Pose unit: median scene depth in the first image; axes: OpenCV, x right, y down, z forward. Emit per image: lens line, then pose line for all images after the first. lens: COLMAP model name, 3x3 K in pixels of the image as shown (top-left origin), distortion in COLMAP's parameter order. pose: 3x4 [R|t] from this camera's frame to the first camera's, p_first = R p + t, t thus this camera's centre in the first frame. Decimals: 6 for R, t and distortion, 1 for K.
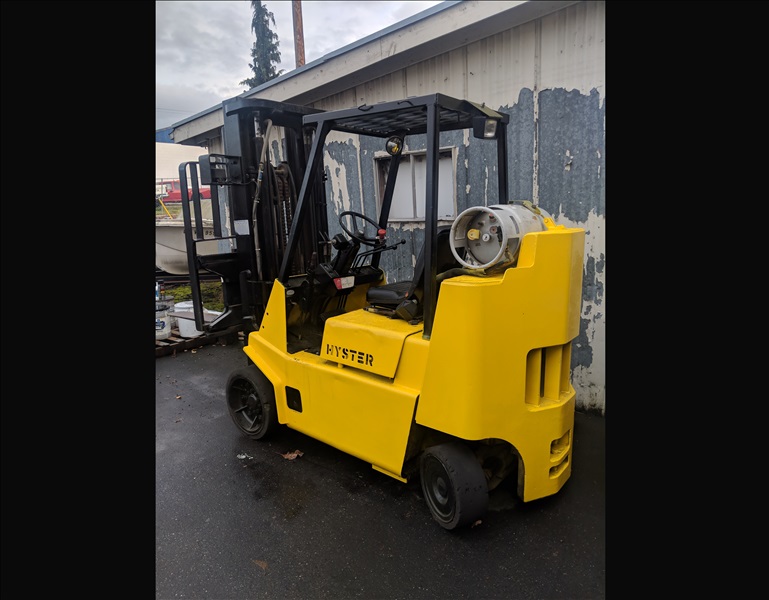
lens RADIAL K [[489.6, 0, 362.5], [0, 489.6, 304.6], [0, 0, 1]] dist [0.003380, -0.000700]
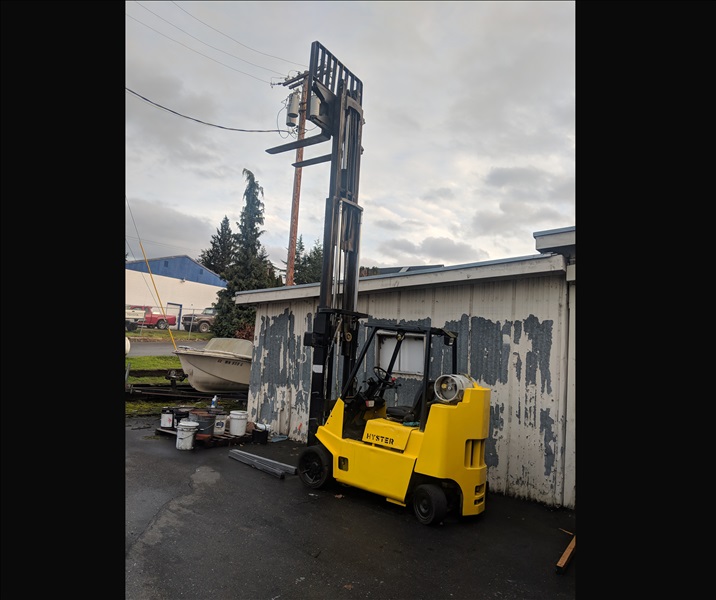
lens RADIAL K [[490.2, 0, 342.9], [0, 490.2, 301.2], [0, 0, 1]] dist [0.023850, -0.002608]
pose [[0.989707, 0.118770, 0.079839, -0.368424], [-0.091026, 0.952928, -0.289209, 0.144881], [-0.110431, 0.278965, 0.953931, -0.979613]]
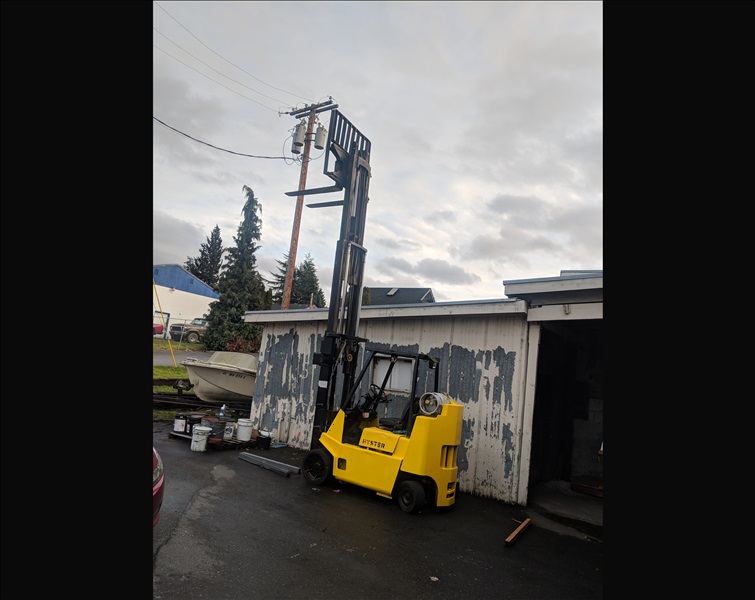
lens RADIAL K [[492.1, 0, 377.5], [0, 492.1, 300.0], [0, 0, 1]] dist [0.028548, -0.000344]
pose [[0.969773, 0.174922, 0.170123, -0.504007], [-0.110817, 0.936886, -0.331609, 0.222435], [-0.217392, 0.302733, 0.927951, -1.392703]]
